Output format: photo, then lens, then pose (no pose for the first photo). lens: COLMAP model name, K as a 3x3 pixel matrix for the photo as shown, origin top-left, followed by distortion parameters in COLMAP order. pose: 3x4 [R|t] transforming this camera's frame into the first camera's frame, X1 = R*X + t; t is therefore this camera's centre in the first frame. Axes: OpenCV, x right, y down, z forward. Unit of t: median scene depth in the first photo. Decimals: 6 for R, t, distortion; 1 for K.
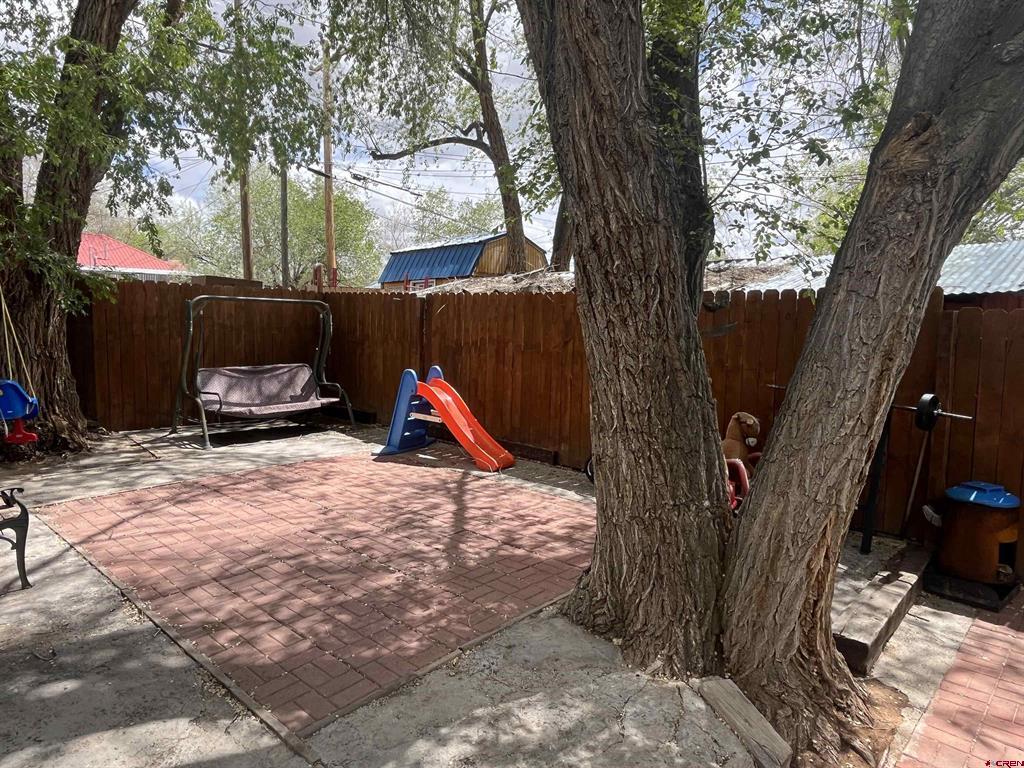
lens RADIAL K [[651.0, 0, 511.9], [0, 651.0, 385.5], [0, 0, 1]] dist [0.000173, -0.006215]
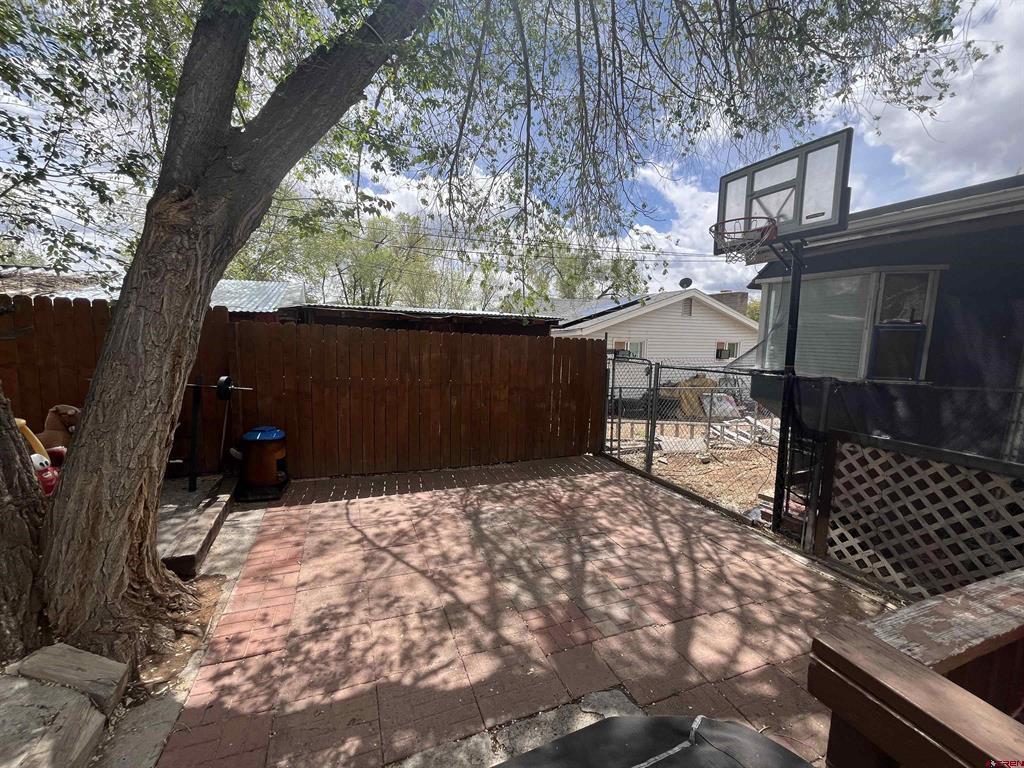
lens RADIAL K [[414.4, 0, 510.1], [0, 414.4, 381.8], [0, 0, 1]] dist [-0.003011, -0.000821]
pose [[0.411924, -0.092679, 0.906493, 0.046633], [0.062095, 0.995357, 0.073548, -0.005935], [-0.909100, 0.025992, 0.415767, -0.026133]]
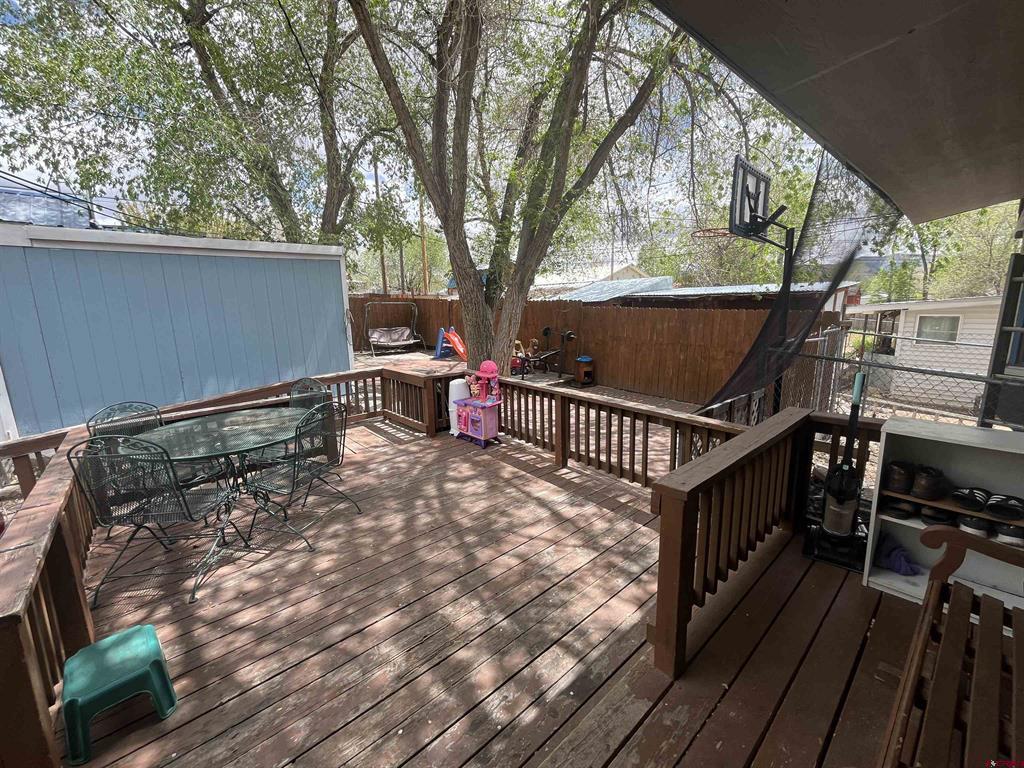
lens RADIAL K [[414.4, 0, 512.1], [0, 414.4, 382.9], [0, 0, 1]] dist [-0.003011, -0.000821]
pose [[0.995656, -0.002235, -0.093081, 0.748984], [0.011010, 0.995524, 0.093861, 0.110325], [0.092455, -0.094478, 0.991225, -1.858337]]
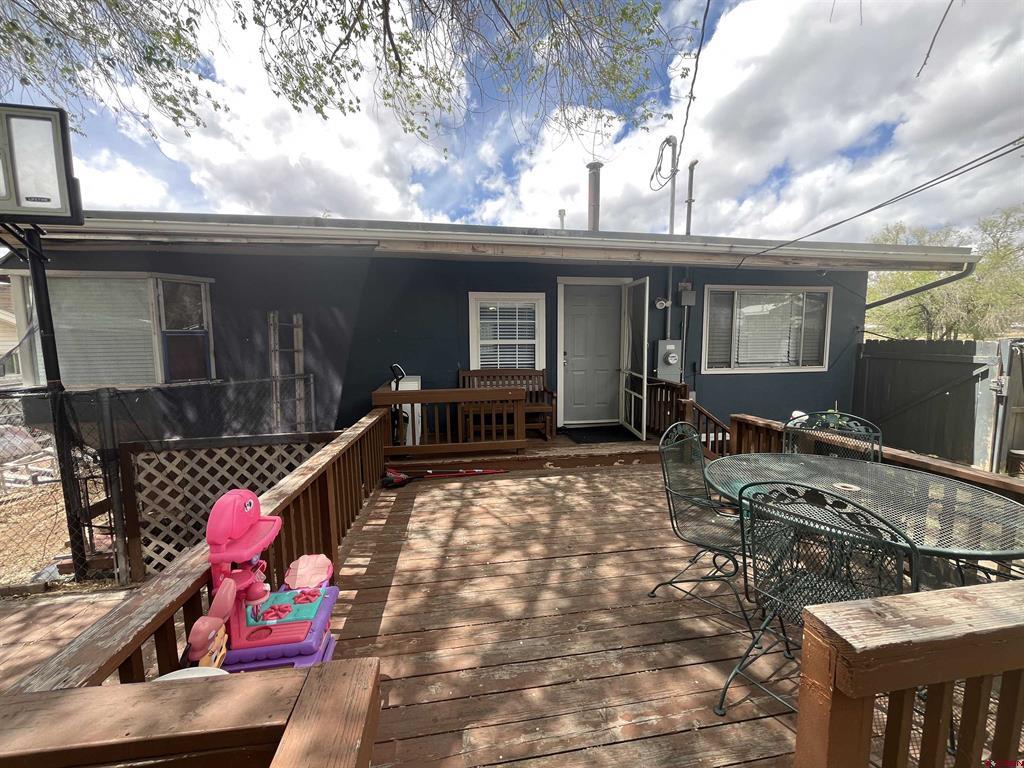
lens RADIAL K [[414.4, 0, 510.9], [0, 414.4, 379.5], [0, 0, 1]] dist [-0.003011, -0.000821]
pose [[-0.792943, -0.042677, 0.607800, 0.017301], [0.068811, 0.984890, 0.158926, 0.005391], [-0.605398, 0.167842, -0.778025, -0.169435]]
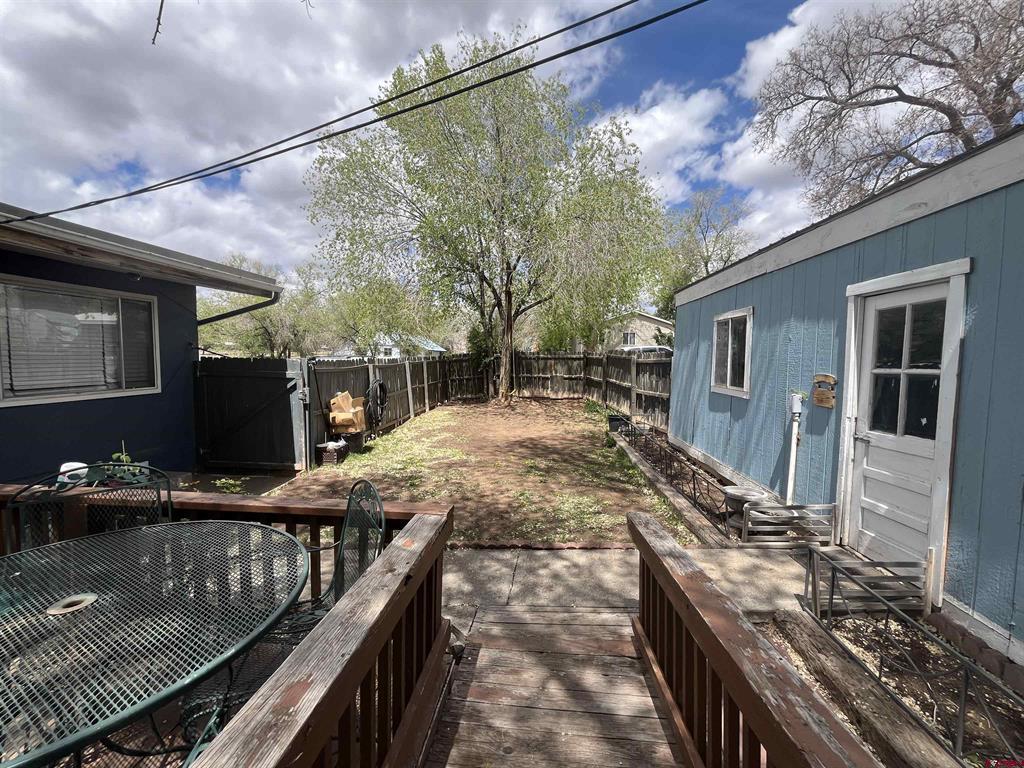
lens RADIAL K [[414.4, 0, 512.5], [0, 414.4, 380.5], [0, 0, 1]] dist [-0.003011, -0.000821]
pose [[-0.798937, 0.035358, -0.600375, -0.122550], [-0.057117, 0.989297, 0.134271, 0.019883], [0.598697, 0.141566, -0.788366, -0.408365]]
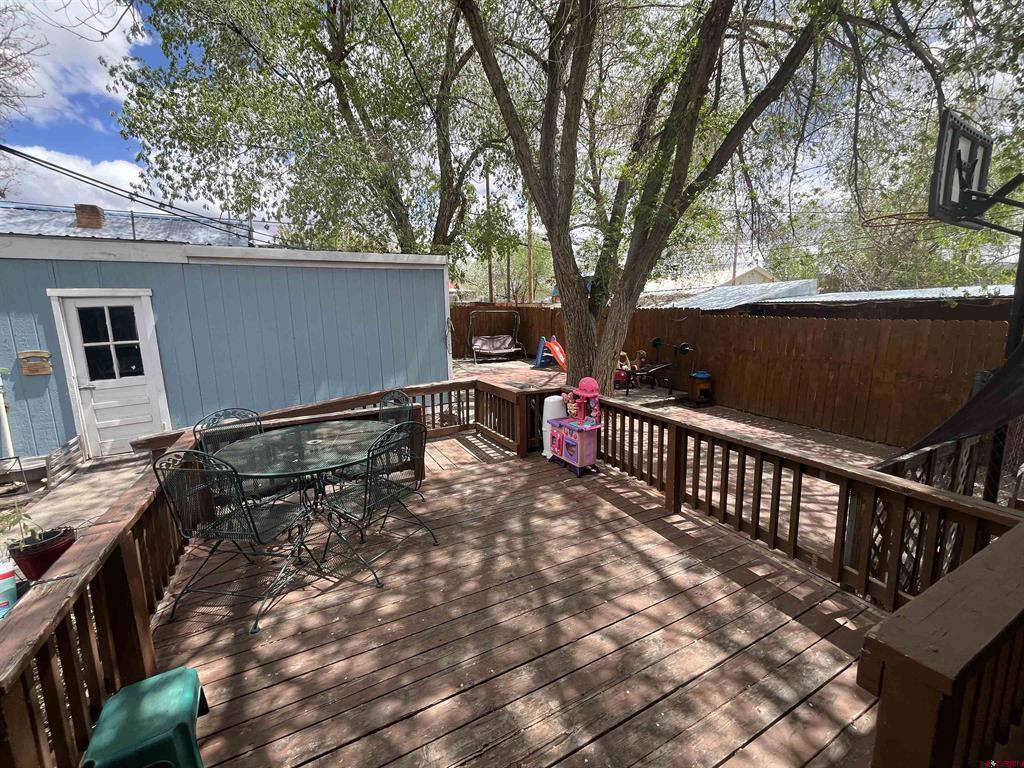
lens RADIAL K [[414.4, 0, 511.4], [0, 414.4, 383.1], [0, 0, 1]] dist [-0.003011, -0.000821]
pose [[0.942627, 0.036344, -0.331864, 0.730706], [-0.011561, 0.997014, 0.076351, 0.089516], [0.333648, -0.068133, 0.940232, -1.691412]]
